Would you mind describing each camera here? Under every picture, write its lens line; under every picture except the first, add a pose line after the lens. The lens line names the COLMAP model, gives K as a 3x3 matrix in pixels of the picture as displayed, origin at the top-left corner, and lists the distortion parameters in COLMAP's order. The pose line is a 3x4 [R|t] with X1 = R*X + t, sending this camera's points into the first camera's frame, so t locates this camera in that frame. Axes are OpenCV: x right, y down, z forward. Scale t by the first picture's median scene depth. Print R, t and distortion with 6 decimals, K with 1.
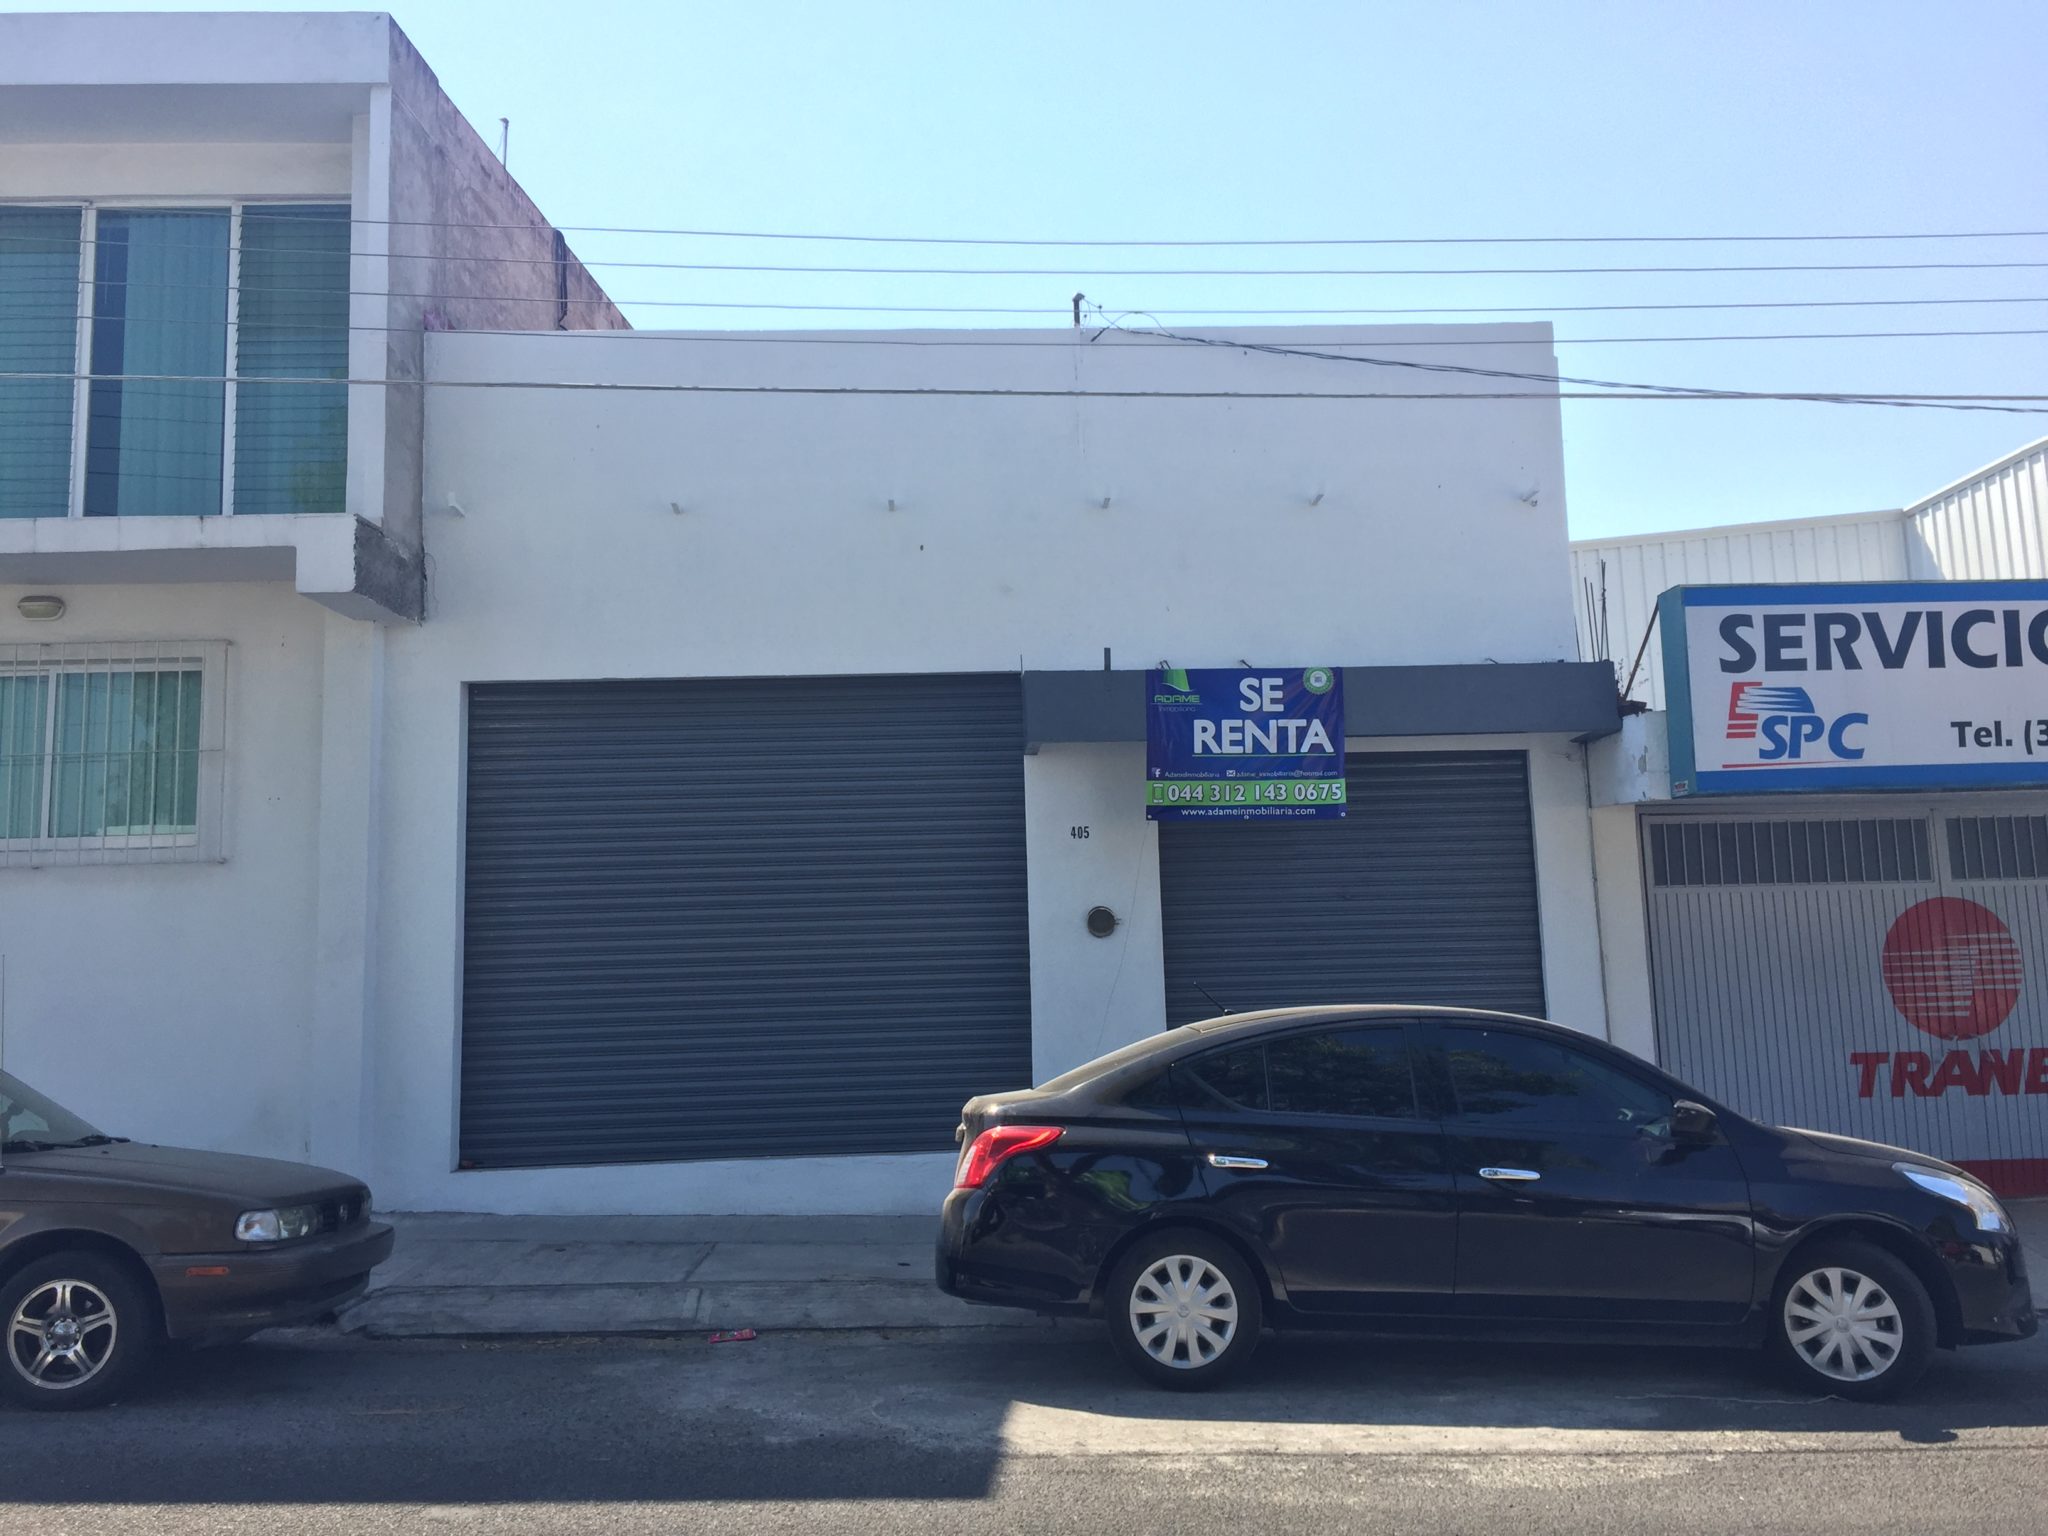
lens RADIAL K [[1737.8, 0, 1026.9], [0, 1737.8, 697.0], [0, 0, 1]] dist [0.061577, -0.073067]
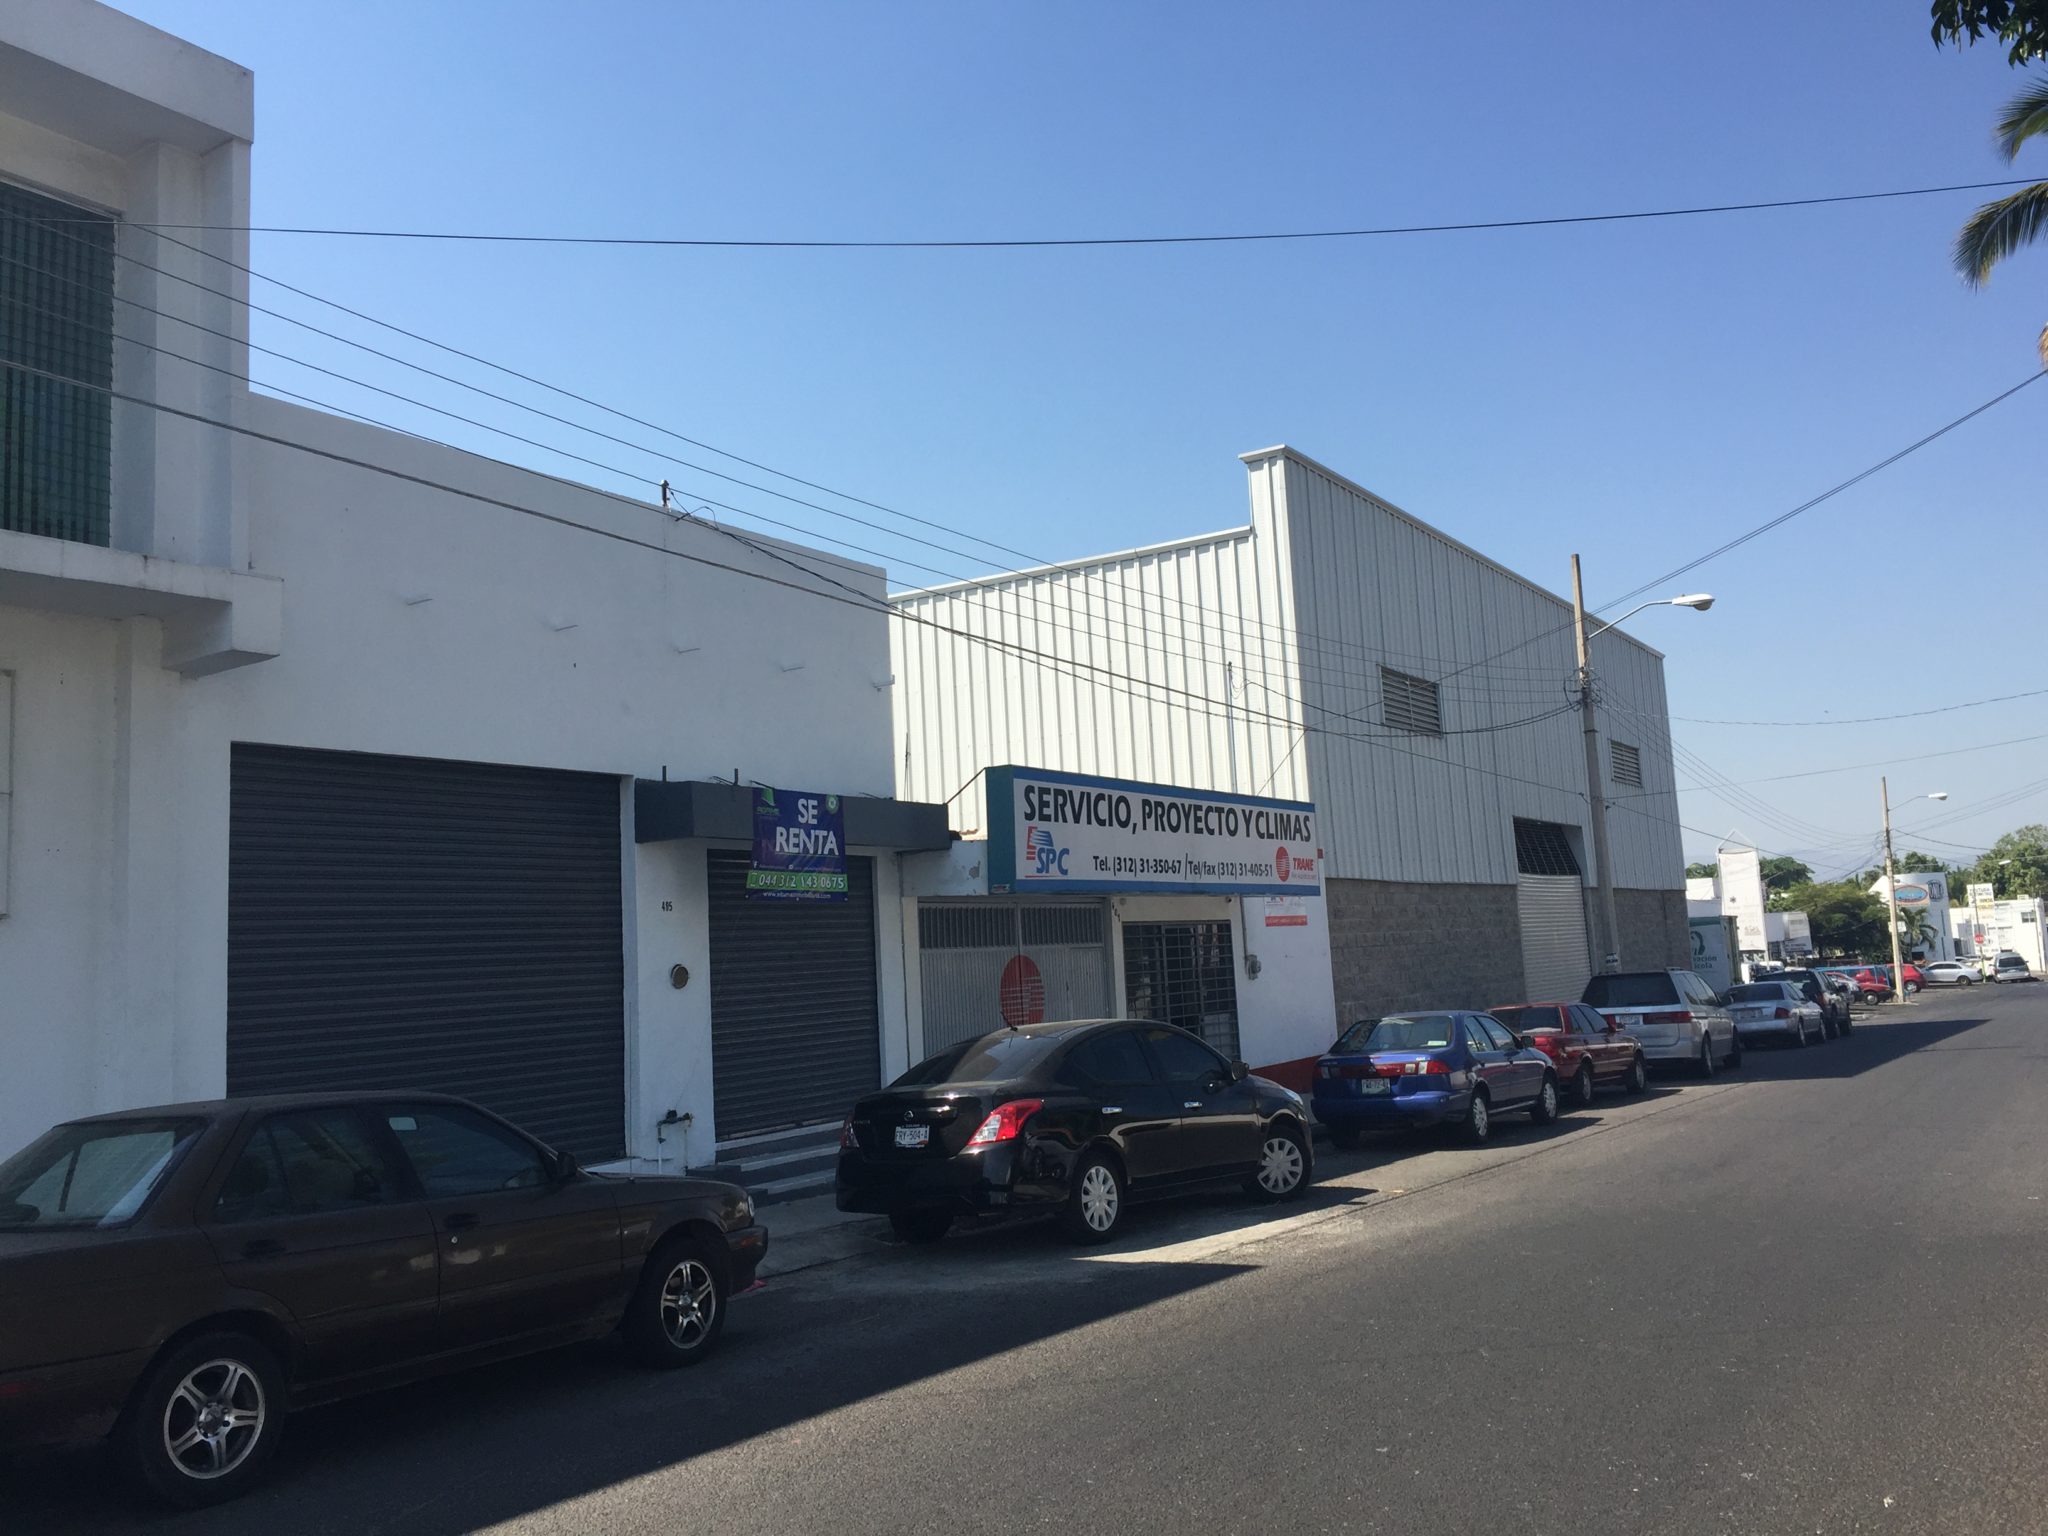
lens RADIAL K [[1737.8, 0, 1017.6], [0, 1737.8, 718.0], [0, 0, 1]] dist [0.061577, -0.073067]
pose [[0.569487, 0.111744, 0.814369, -0.919667], [-0.094511, 0.993048, -0.070170, 0.006218], [-0.816549, -0.037006, 0.576089, 0.060770]]
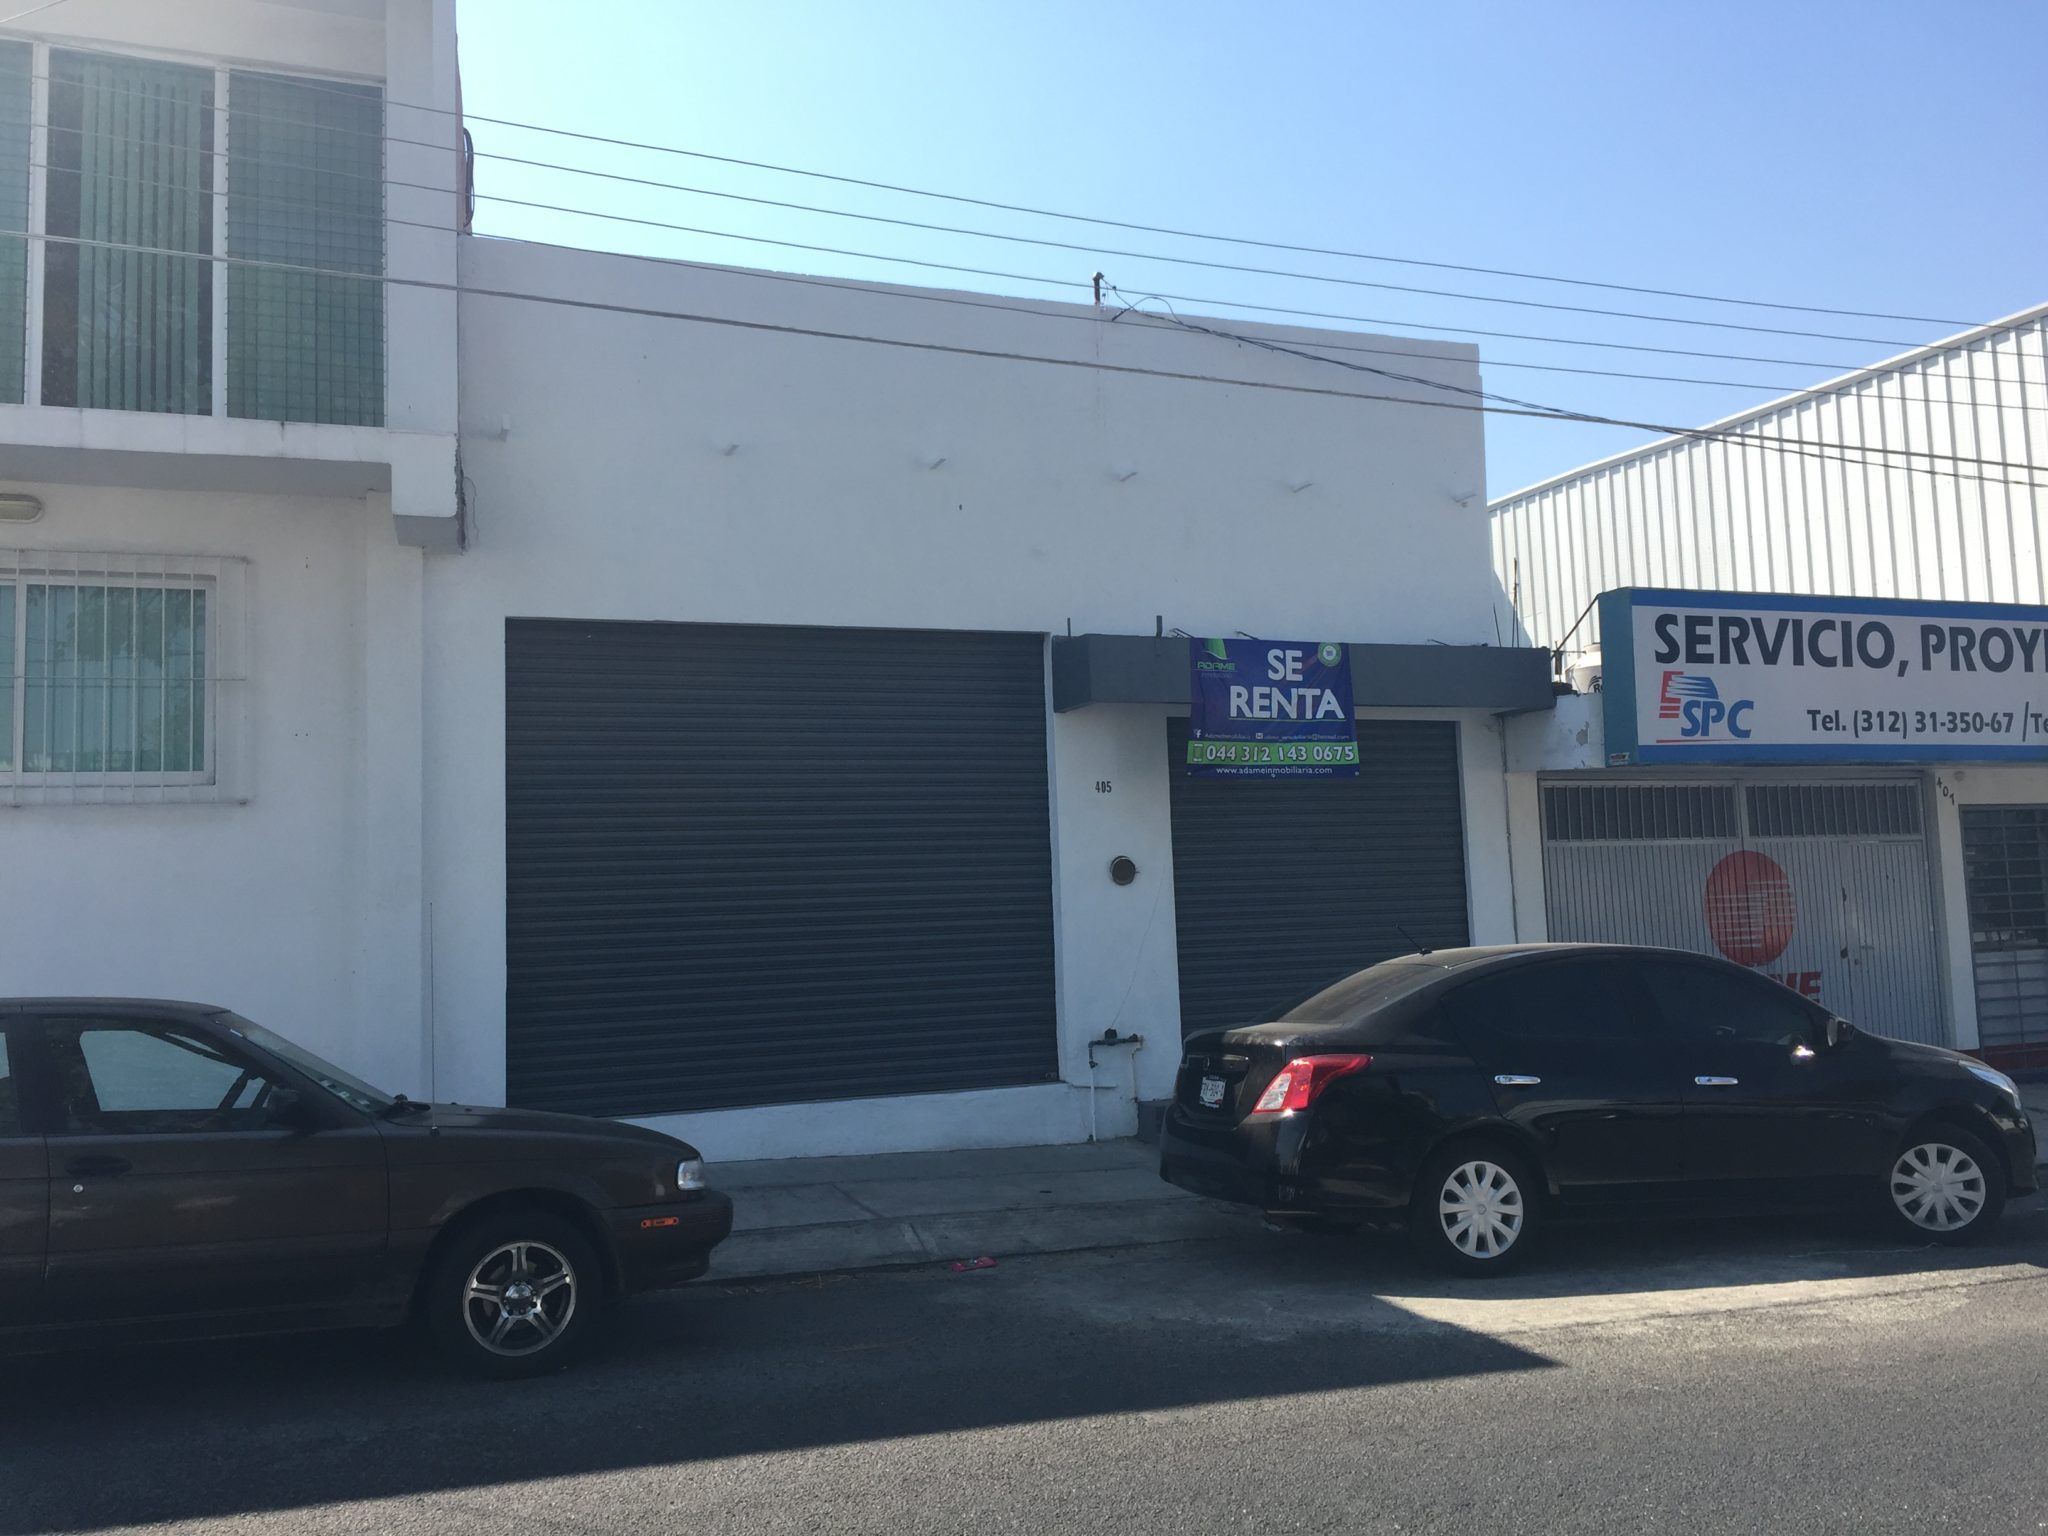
lens RADIAL K [[1737.8, 0, 1018.8], [0, 1737.8, 716.3], [0, 0, 1]] dist [0.061577, -0.073067]
pose [[0.946192, 0.030307, 0.322183, -0.378060], [-0.043553, 0.998473, 0.033983, 0.000988], [-0.320662, -0.046187, 0.946067, 0.014963]]
